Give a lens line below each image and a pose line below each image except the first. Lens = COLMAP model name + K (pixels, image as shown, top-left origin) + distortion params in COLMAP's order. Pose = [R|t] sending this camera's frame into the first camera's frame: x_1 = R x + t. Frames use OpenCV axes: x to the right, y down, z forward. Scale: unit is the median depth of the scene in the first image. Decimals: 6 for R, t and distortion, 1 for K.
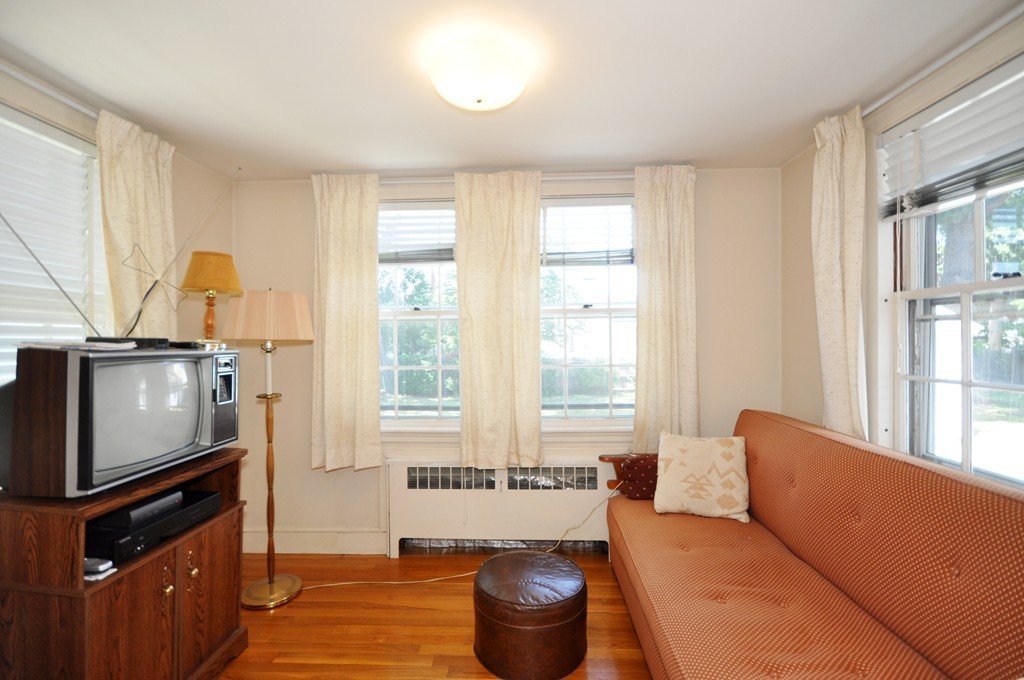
lens RADIAL K [[455.6, 0, 512.0], [0, 455.6, 339.5], [0, 0, 1]] dist [0.000633, -0.000017]
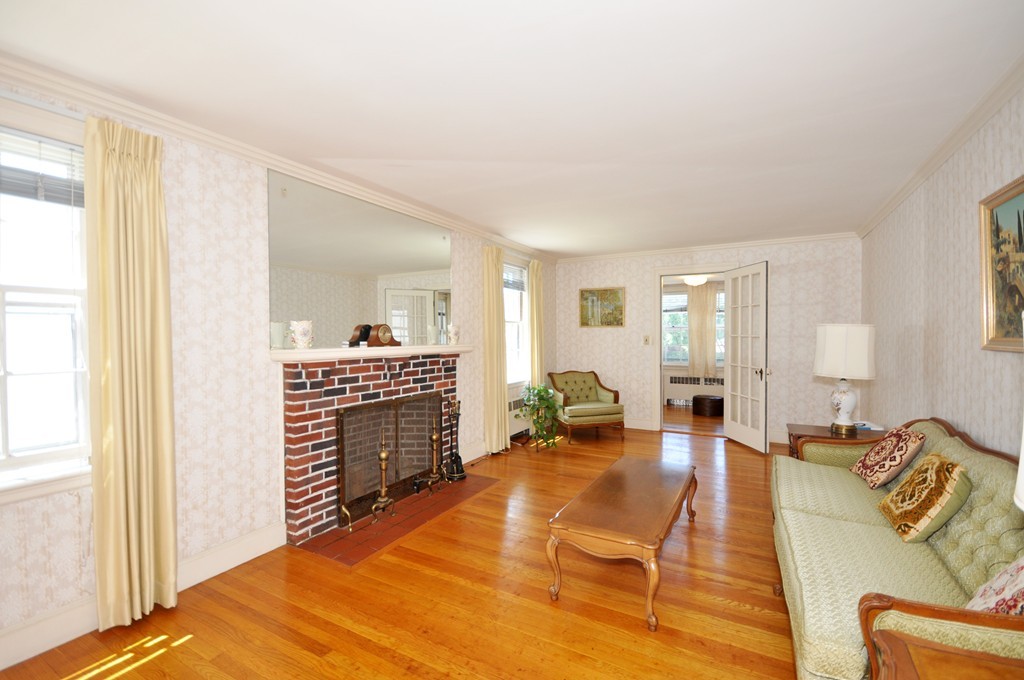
lens RADIAL K [[455.6, 0, 509.9], [0, 455.6, 340.7], [0, 0, 1]] dist [0.000633, -0.000017]
pose [[0.897086, 0.012296, -0.441685, 0.171411], [-0.003323, 0.999772, 0.021084, -0.033356], [0.441843, -0.017446, 0.896923, -2.383776]]
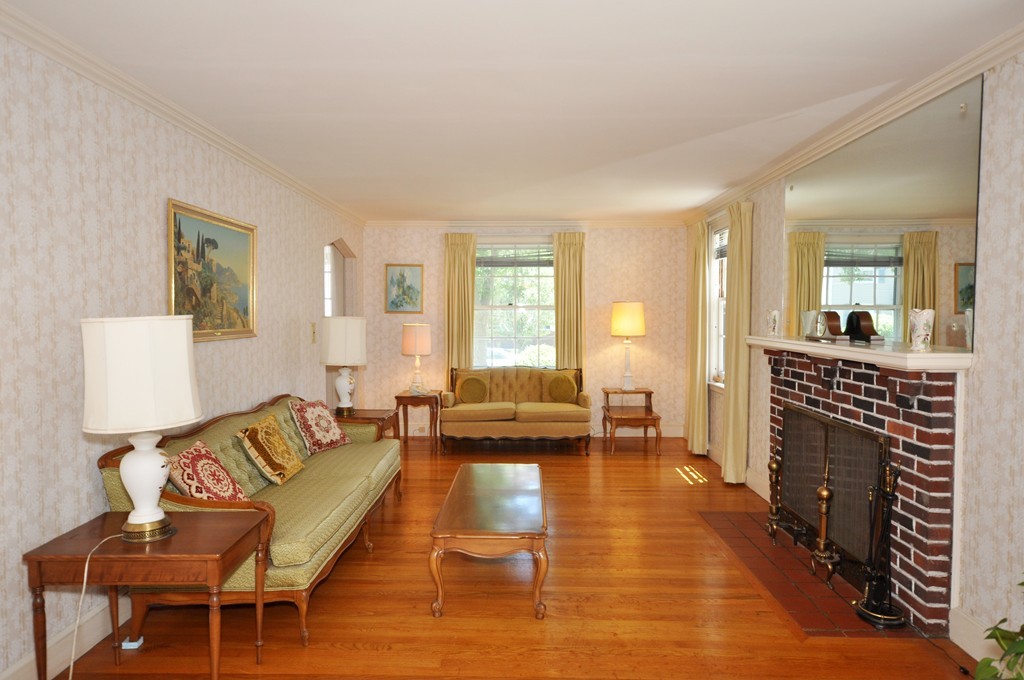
lens RADIAL K [[455.6, 0, 513.6], [0, 455.6, 332.0], [0, 0, 1]] dist [0.000633, -0.000017]
pose [[-0.999640, 0.010439, -0.024697, -0.472758], [0.009826, 0.999644, 0.024825, -0.053123], [0.024947, 0.024574, -0.999387, 3.637076]]
